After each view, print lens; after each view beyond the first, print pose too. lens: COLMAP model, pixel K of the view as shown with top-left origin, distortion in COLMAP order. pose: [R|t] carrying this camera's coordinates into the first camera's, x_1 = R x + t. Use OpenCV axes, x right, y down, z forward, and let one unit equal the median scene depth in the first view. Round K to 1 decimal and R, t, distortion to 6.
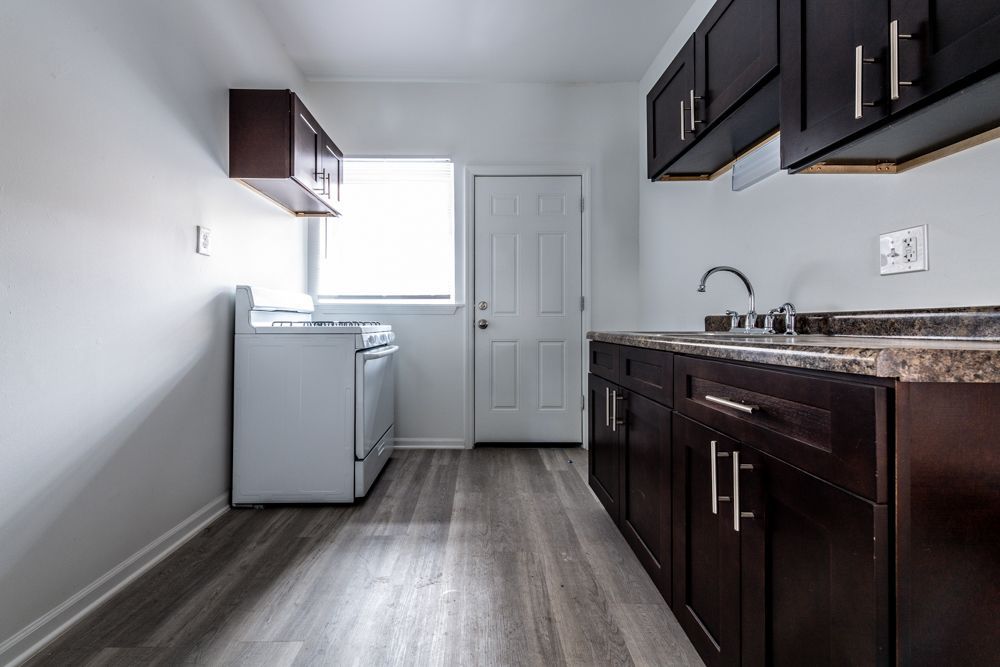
lens RADIAL K [[392.2, 0, 495.8], [0, 392.2, 328.3], [0, 0, 1]] dist [0.006477, -0.002191]
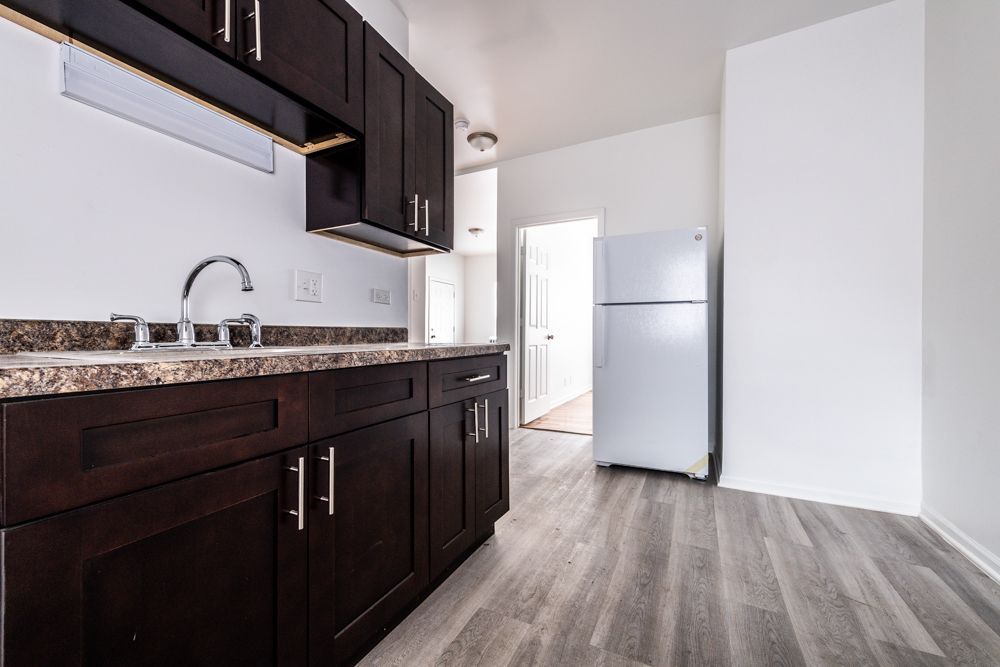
lens RADIAL K [[392.2, 0, 498.3], [0, 392.2, 335.7], [0, 0, 1]] dist [0.006477, -0.002191]
pose [[-0.879696, 0.007044, 0.475484, -0.234661], [0.008186, 0.999966, 0.000330, -0.006944], [-0.475466, 0.004183, -0.879724, 1.567695]]
